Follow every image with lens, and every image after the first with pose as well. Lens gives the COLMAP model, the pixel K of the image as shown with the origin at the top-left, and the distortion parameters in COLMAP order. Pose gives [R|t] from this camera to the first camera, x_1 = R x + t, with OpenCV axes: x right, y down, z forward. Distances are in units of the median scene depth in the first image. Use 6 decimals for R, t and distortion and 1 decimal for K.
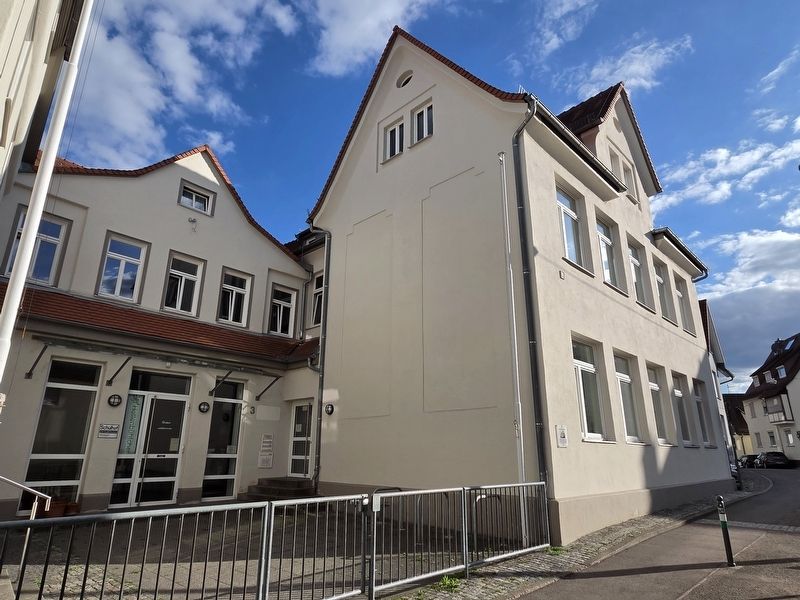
lens RADIAL K [[482.3, 0, 400.0], [0, 482.3, 300.0], [0, 0, 1]] dist [-0.001365, 0.000122]
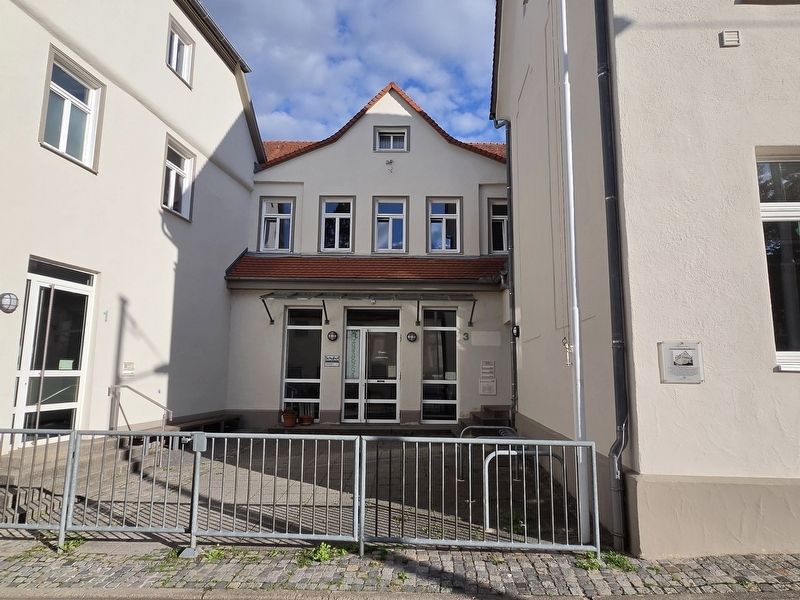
lens RADIAL K [[482.3, 0, 400.0], [0, 482.3, 300.0], [0, 0, 1]] dist [-0.001365, 0.000122]
pose [[0.639106, -0.109173, -0.761331, 0.385647], [0.224043, 0.973372, 0.048496, 0.088634], [0.735764, -0.201565, 0.646547, 0.322488]]
